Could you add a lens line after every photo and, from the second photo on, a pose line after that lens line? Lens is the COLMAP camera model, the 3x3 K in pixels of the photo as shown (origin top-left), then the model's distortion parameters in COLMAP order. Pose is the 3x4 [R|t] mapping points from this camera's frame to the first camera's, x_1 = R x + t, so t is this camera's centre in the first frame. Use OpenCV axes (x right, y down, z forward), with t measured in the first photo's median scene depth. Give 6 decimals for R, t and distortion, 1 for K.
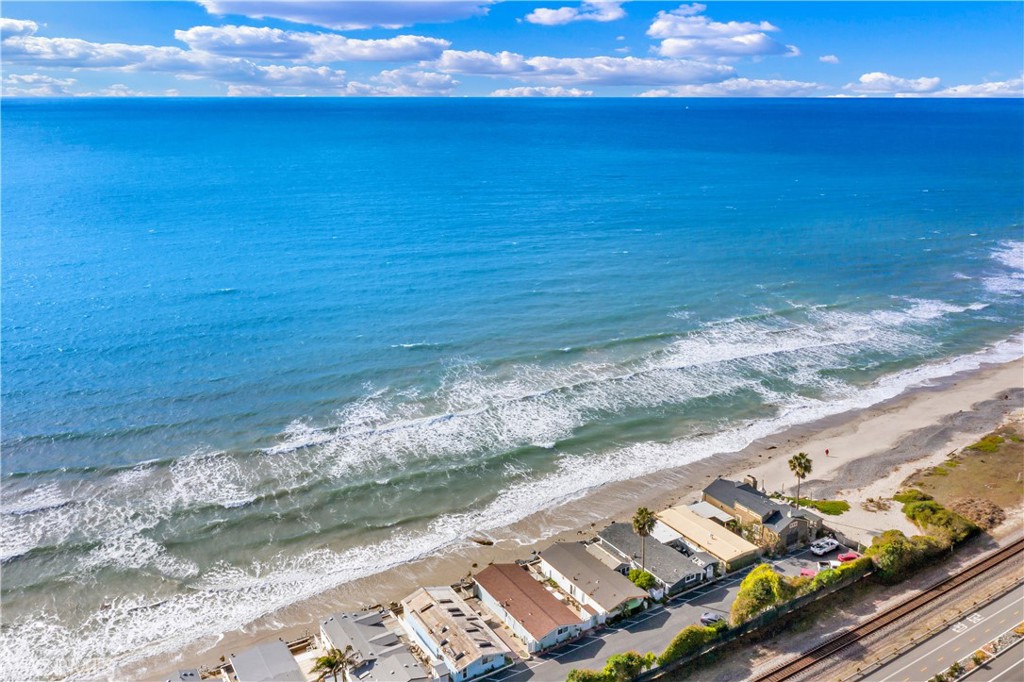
lens RADIAL K [[802.2, 0, 514.0], [0, 802.2, 349.1], [0, 0, 1]] dist [-0.017649, 0.004122]
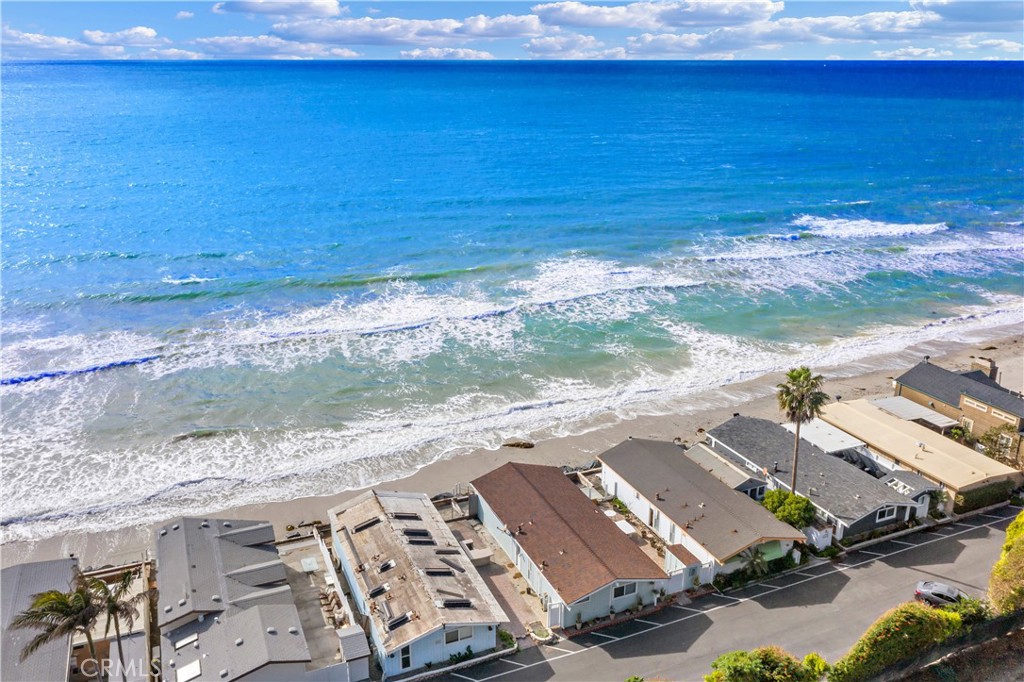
lens RADIAL K [[802.2, 0, 511.4], [0, 802.2, 346.6], [0, 0, 1]] dist [-0.017649, 0.004122]
pose [[0.988457, 0.045795, -0.144412, 0.052971], [-0.040392, 0.998378, 0.040127, 0.174151], [0.146016, -0.033831, 0.988704, 0.477975]]
